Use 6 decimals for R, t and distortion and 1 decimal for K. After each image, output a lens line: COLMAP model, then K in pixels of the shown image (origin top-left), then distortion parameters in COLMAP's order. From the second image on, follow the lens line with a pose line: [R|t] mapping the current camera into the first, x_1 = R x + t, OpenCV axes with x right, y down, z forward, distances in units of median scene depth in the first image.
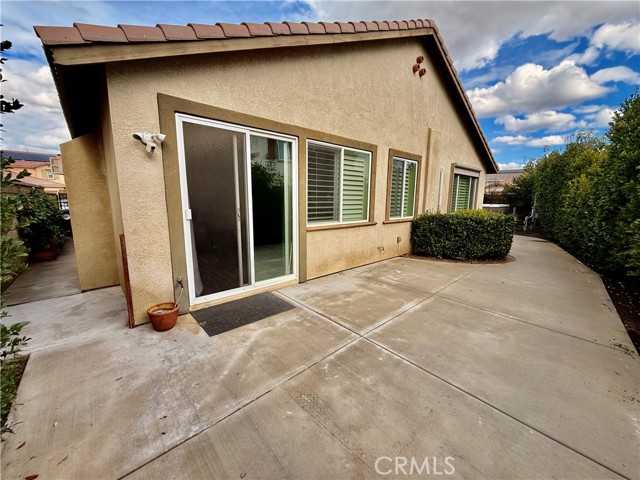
lens RADIAL K [[254.3, 0, 320.0], [0, 254.3, 240.0], [0, 0, 1]] dist [0.000191, 0.000223]
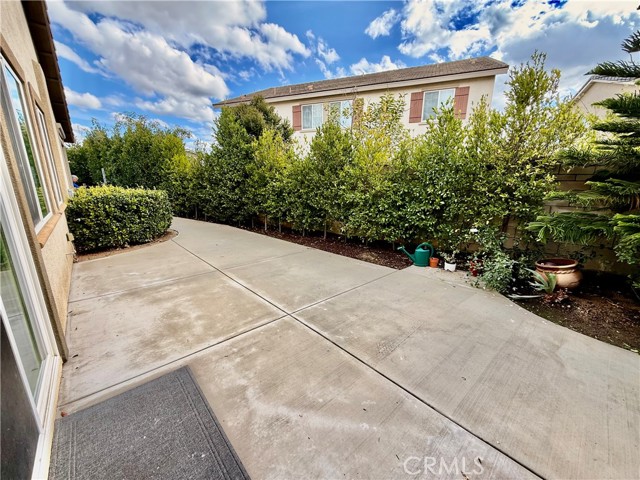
lens RADIAL K [[254.3, 0, 320.0], [0, 254.3, 240.0], [0, 0, 1]] dist [0.000191, 0.000223]
pose [[0.000087, -0.249029, 0.968496, -0.633724], [0.156967, 0.956494, 0.245929, -0.107749], [-0.987604, 0.152001, 0.039173, 0.702540]]
